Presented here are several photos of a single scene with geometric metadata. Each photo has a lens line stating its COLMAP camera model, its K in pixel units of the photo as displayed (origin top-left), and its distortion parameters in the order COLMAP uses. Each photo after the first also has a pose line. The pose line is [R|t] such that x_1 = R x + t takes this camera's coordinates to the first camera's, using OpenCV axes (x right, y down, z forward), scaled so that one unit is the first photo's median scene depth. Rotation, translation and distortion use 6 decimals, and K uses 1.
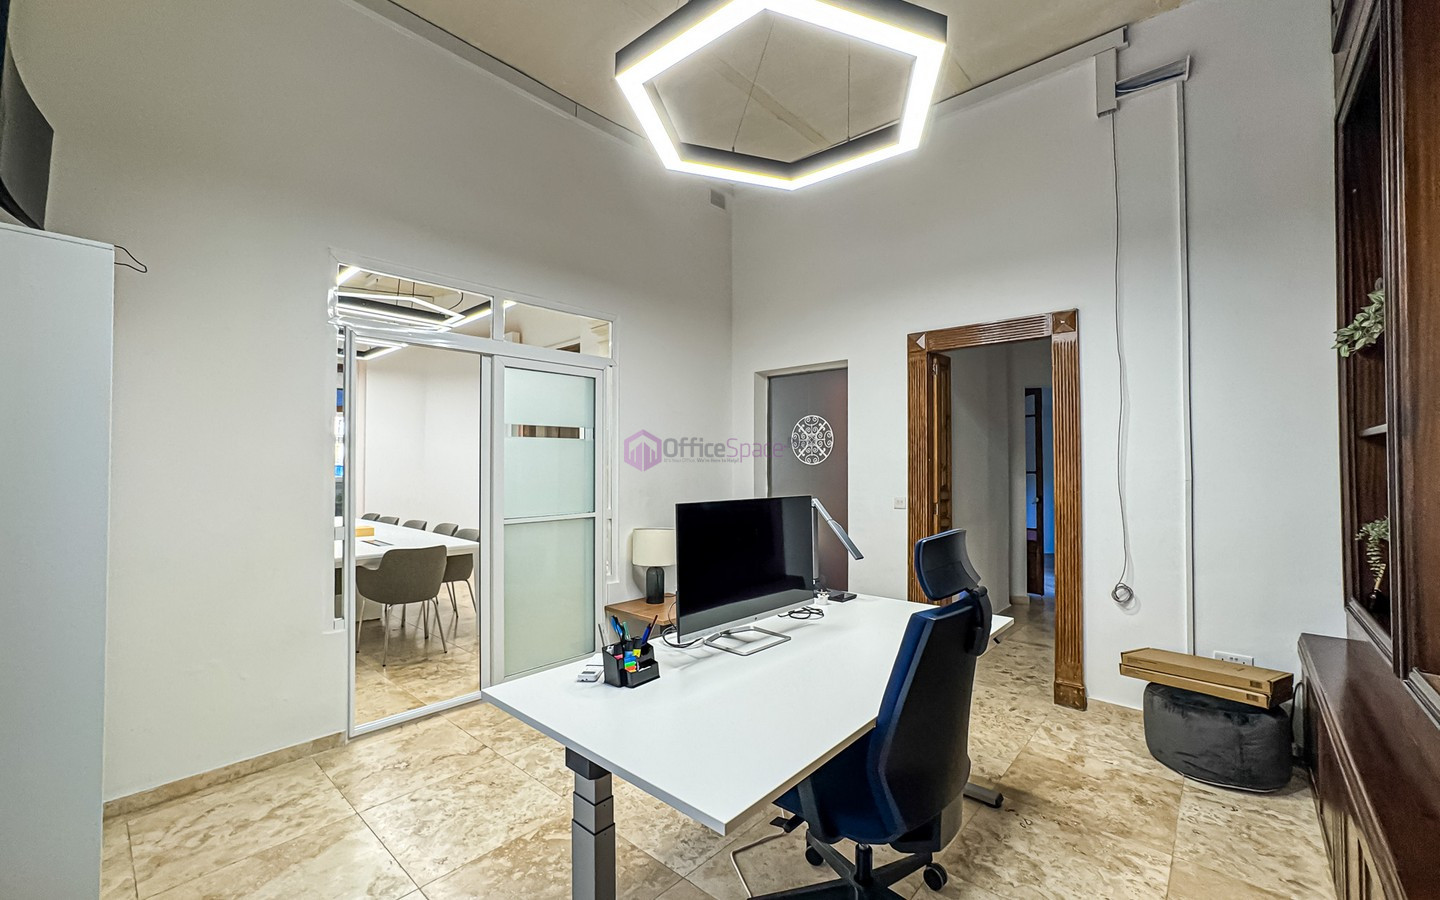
lens RADIAL K [[587.5, 0, 724.7], [0, 587.5, 454.6], [0, 0, 1]] dist [-0.043814, 0.022088]
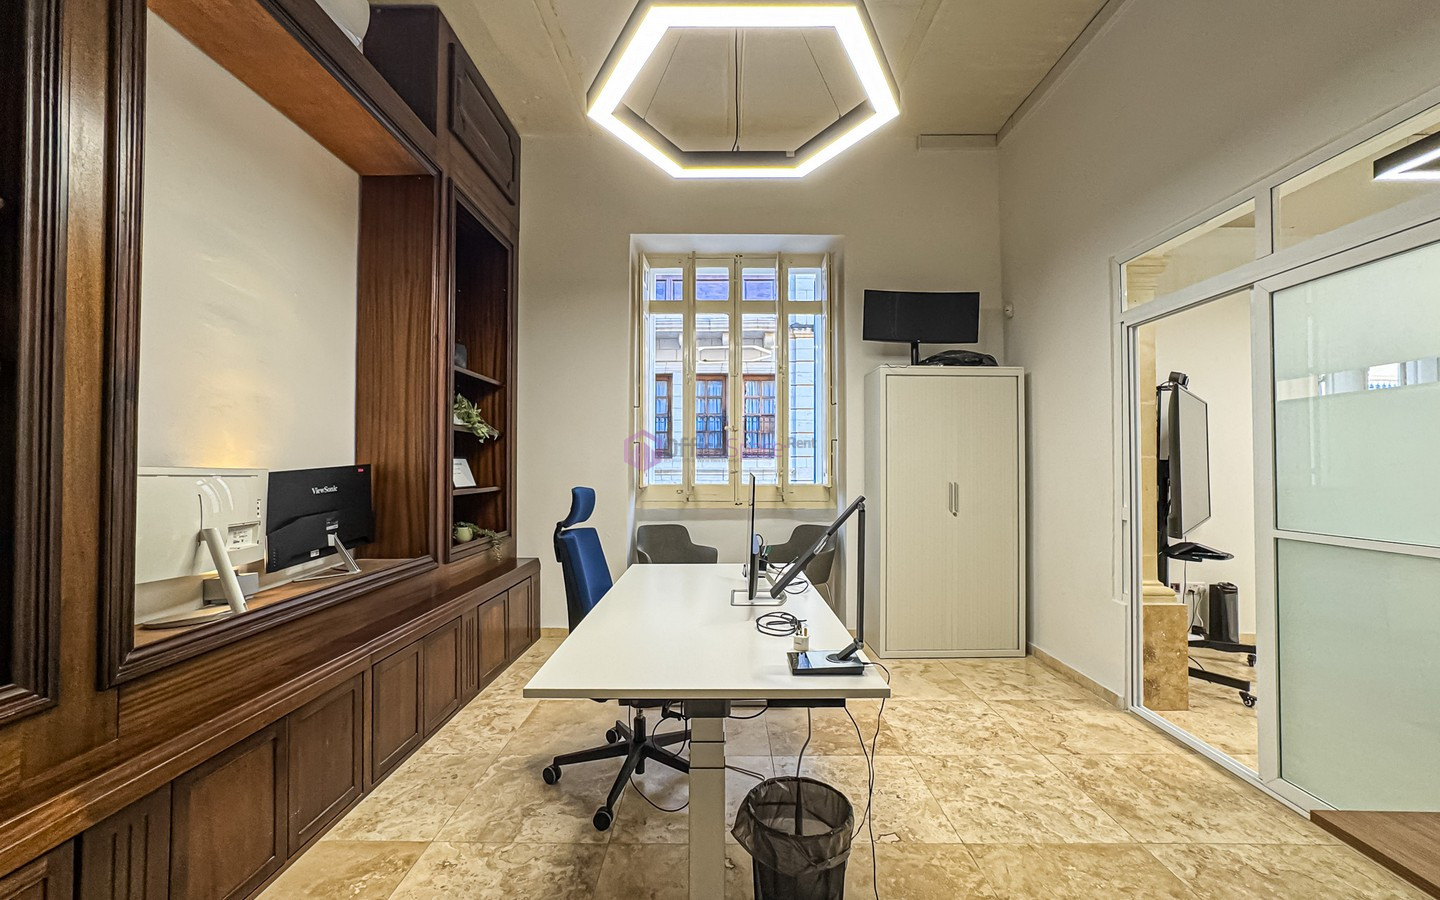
lens RADIAL K [[587.5, 0, 724.7], [0, 587.5, 454.6], [0, 0, 1]] dist [-0.043814, 0.022088]
pose [[-0.749983, -0.012833, -0.661333, 0.799096], [0.008907, 0.999525, -0.029496, 0.063944], [0.661397, -0.028012, -0.749512, 1.716820]]
